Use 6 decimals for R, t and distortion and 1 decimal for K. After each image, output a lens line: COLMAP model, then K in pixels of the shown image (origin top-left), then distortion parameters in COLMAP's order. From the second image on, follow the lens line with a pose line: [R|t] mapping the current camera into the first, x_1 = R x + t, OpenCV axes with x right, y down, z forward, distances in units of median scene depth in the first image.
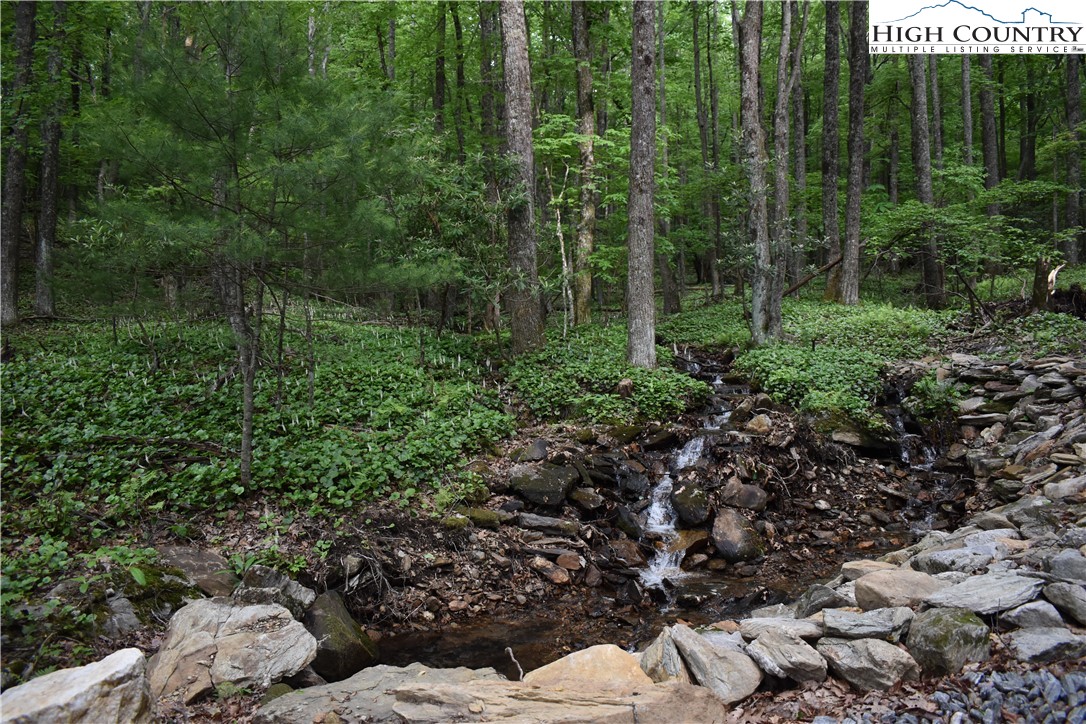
lens RADIAL K [[842.3, 0, 545.8], [0, 842.3, 364.1], [0, 0, 1]] dist [-0.093755, 0.016768]
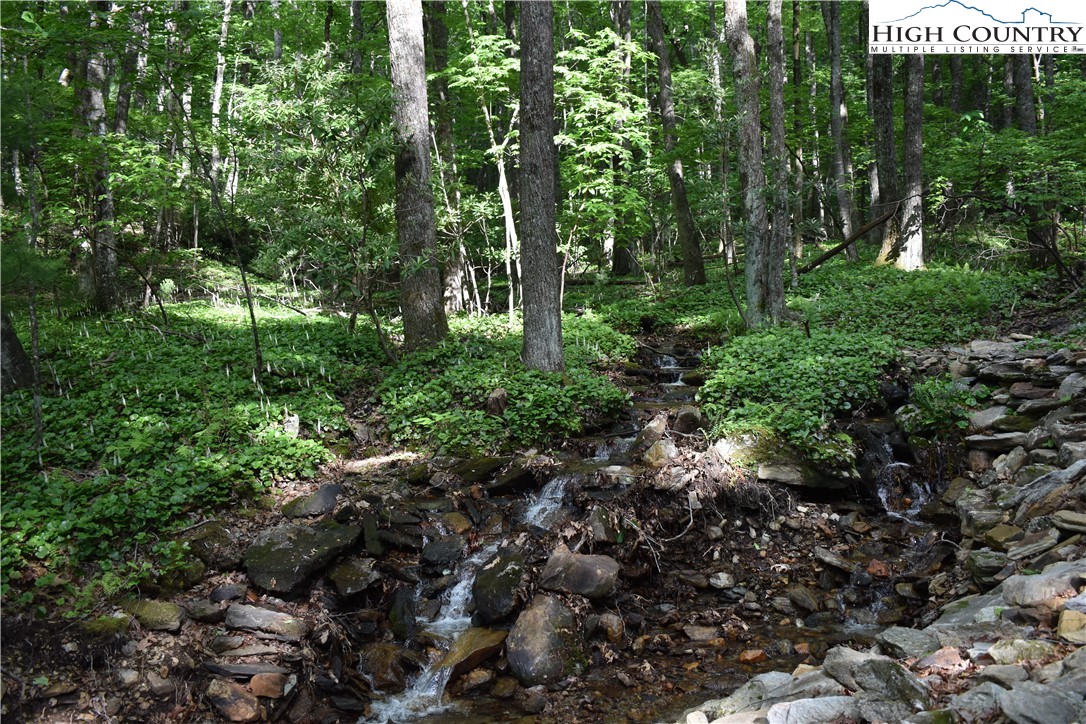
lens RADIAL K [[978.2, 0, 543.4], [0, 978.2, 365.8], [0, 0, 1]] dist [-0.080987, 0.008170]
pose [[0.995800, -0.025776, -0.087849, 0.264171], [0.027687, 0.999404, 0.020601, -0.023519], [0.087265, -0.022947, 0.995921, 0.213769]]
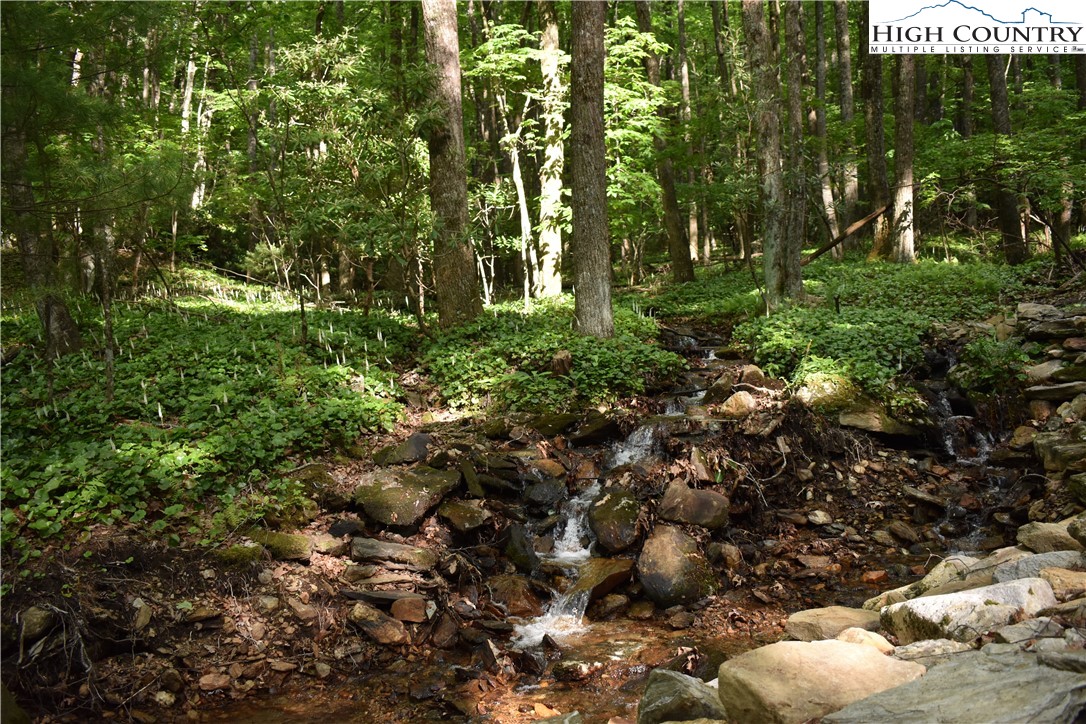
lens RADIAL K [[978.2, 0, 543.6], [0, 978.2, 364.1], [0, 0, 1]] dist [-0.080987, 0.008170]
pose [[0.999055, -0.028465, -0.032856, 0.135570], [0.028492, 0.999594, 0.000347, 0.036133], [0.032833, -0.001283, 0.999460, 0.193073]]
